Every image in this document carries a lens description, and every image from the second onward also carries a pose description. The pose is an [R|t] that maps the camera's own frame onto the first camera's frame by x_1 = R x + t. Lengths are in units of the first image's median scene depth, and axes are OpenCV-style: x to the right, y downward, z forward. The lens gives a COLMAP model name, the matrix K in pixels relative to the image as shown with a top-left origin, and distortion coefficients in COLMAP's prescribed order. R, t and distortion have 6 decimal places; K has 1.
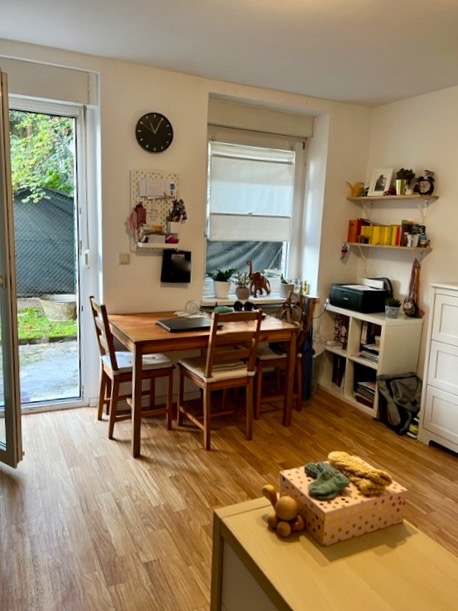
lens RADIAL K [[467.4, 0, 229.7], [0, 467.4, 305.5], [0, 0, 1]] dist [-0.016433, -0.015580]
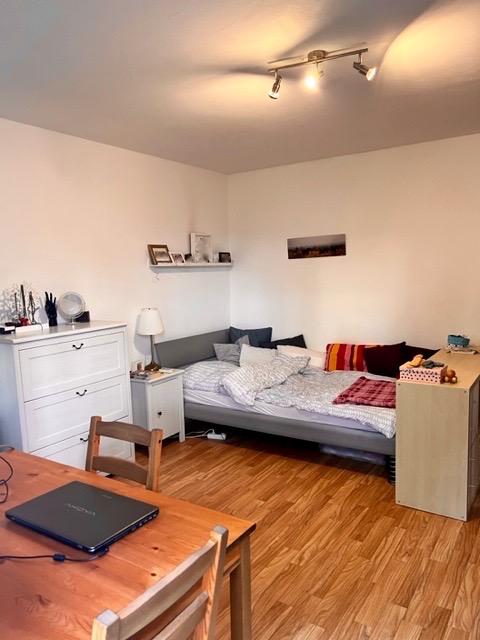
lens RADIAL K [[489.6, 0, 241.2], [0, 489.6, 318.8], [0, 0, 1]] dist [-0.016433, -0.015580]
pose [[-0.497806, -0.091686, 0.862428, -0.835971], [0.172370, 0.964100, 0.201990, -0.303043], [-0.849987, 0.249208, -0.464131, 1.610138]]
